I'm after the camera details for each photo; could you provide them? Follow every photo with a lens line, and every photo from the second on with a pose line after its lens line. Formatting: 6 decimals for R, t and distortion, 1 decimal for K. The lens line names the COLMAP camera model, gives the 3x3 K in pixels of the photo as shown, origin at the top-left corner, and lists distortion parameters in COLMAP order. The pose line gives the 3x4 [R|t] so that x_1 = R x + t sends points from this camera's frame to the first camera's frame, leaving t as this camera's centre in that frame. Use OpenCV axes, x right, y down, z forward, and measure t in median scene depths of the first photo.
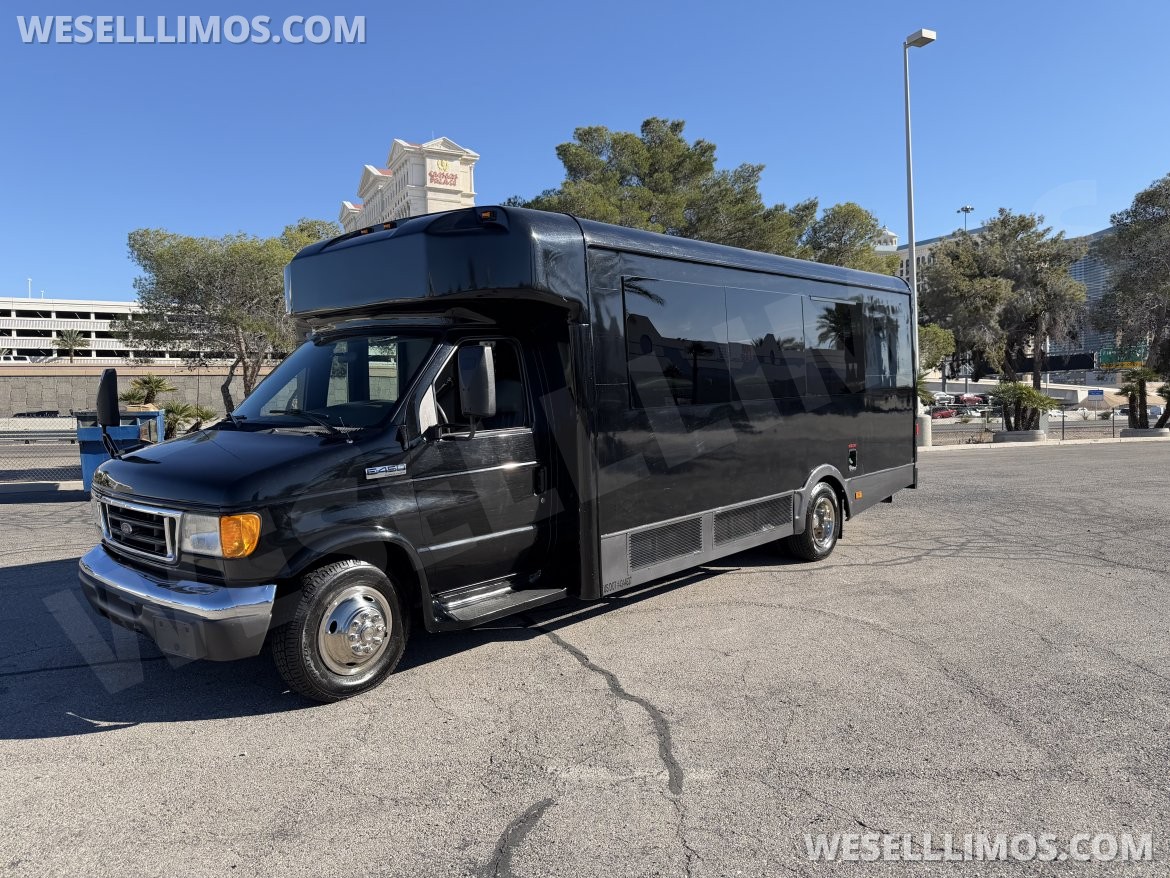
lens RADIAL K [[841.9, 0, 583.6], [0, 841.9, 451.6], [0, 0, 1]] dist [0.079353, -0.156724]
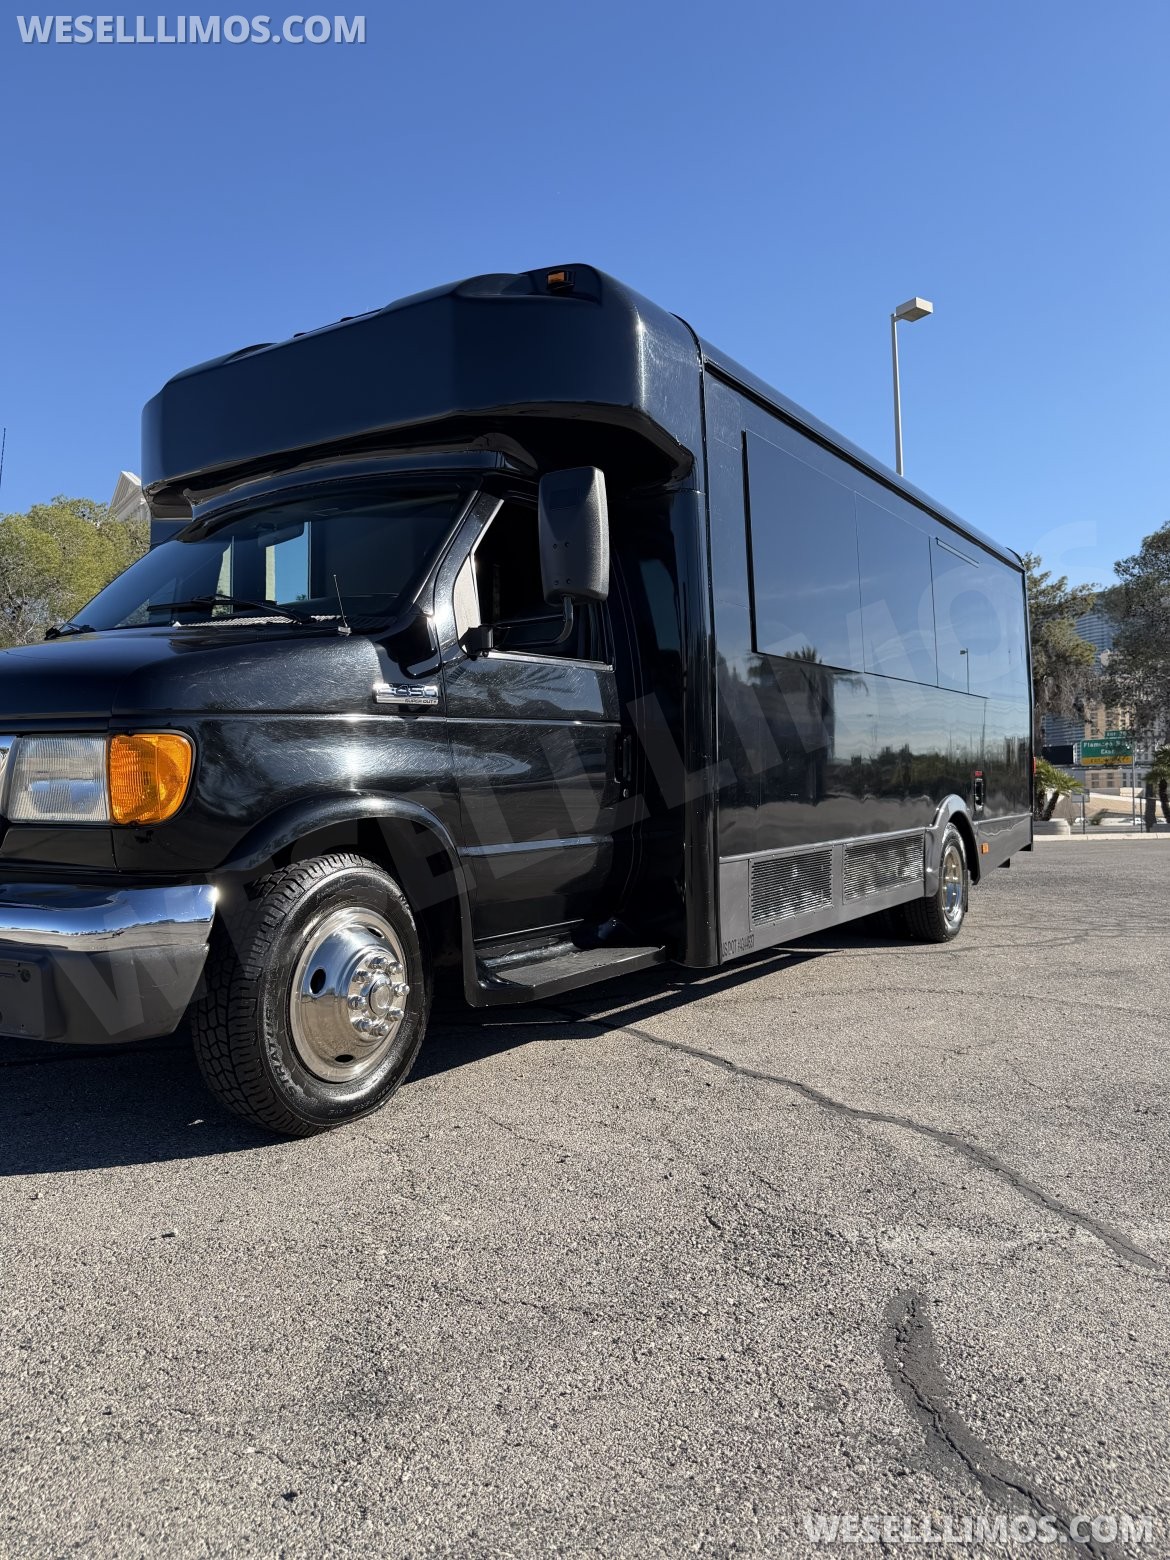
lens RADIAL K [[1122.5, 0, 579.4], [0, 1122.5, 785.4], [0, 0, 1]] dist [0.079353, -0.156724]
pose [[0.989391, 0.017299, 0.144247, -0.174179], [-0.006122, 0.996968, -0.077571, 0.103109], [-0.145151, 0.075865, 0.986497, 0.223794]]
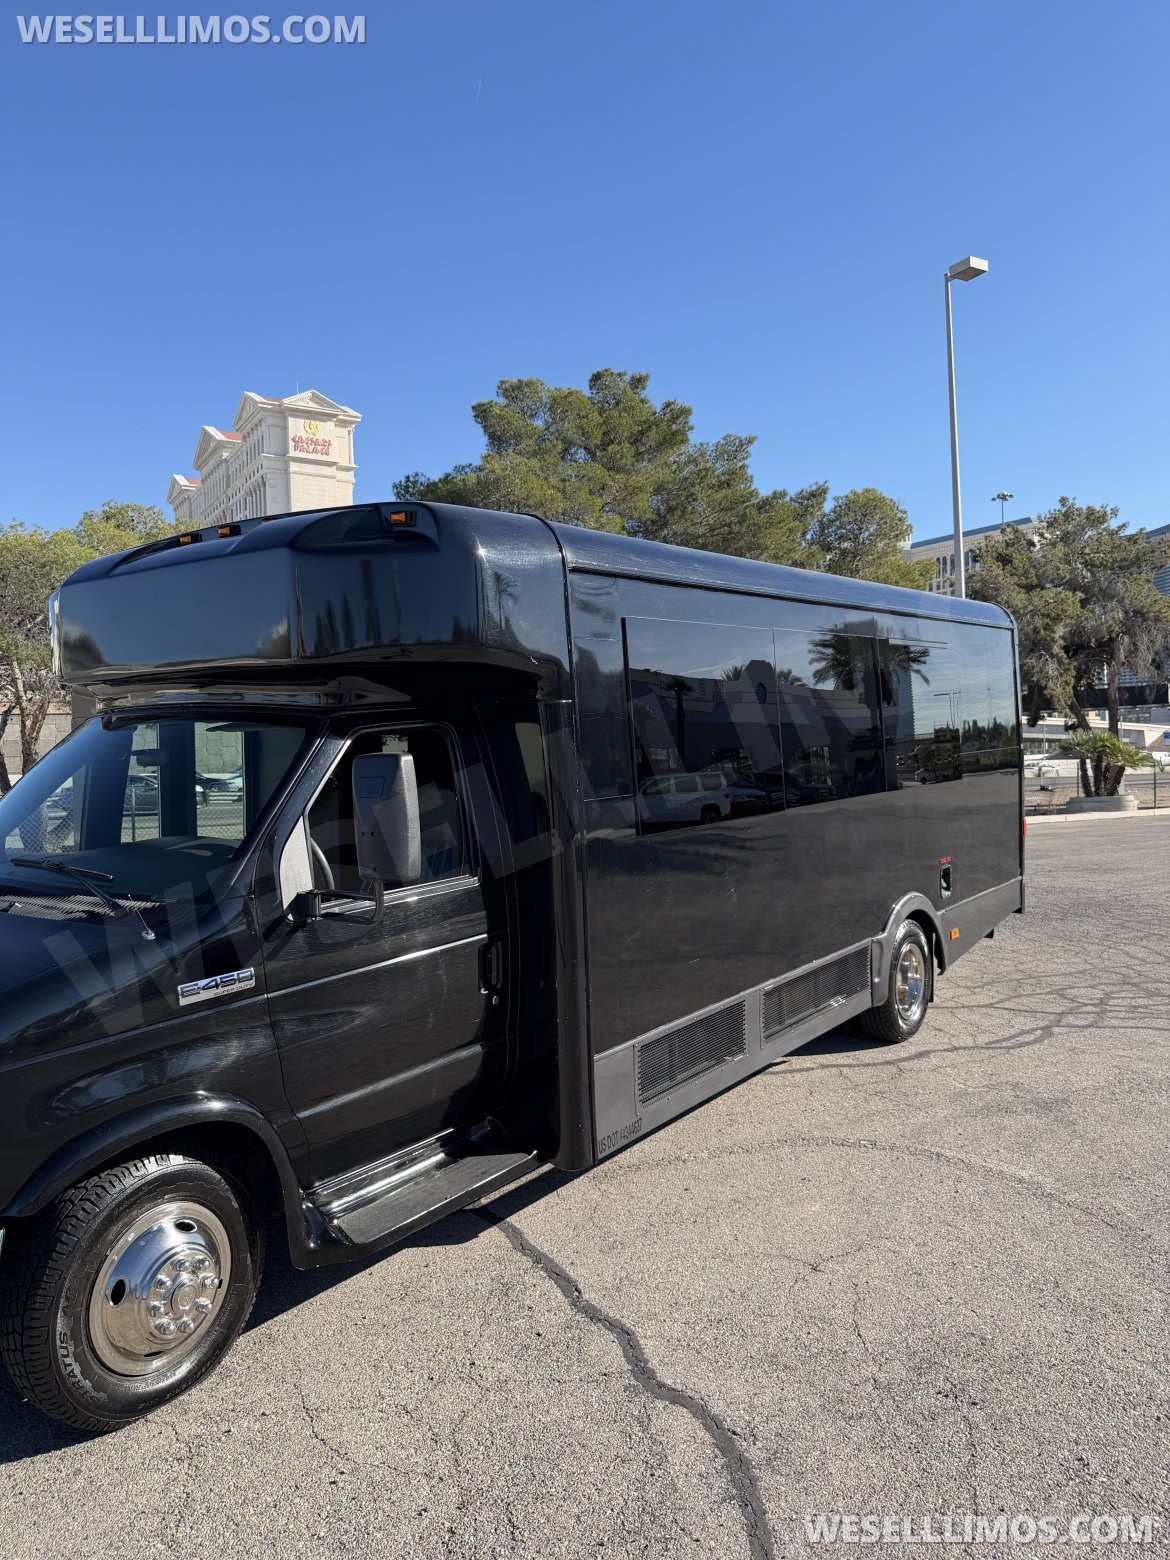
lens RADIAL K [[1126.4, 0, 586.7], [0, 1126.4, 780.7], [0, 0, 1]] dist [0.048220, -0.087791]
pose [[0.997240, -0.006035, 0.074003, -0.038380], [0.007997, 0.999624, -0.026244, -0.067072], [-0.073817, 0.026763, 0.996913, 0.190928]]
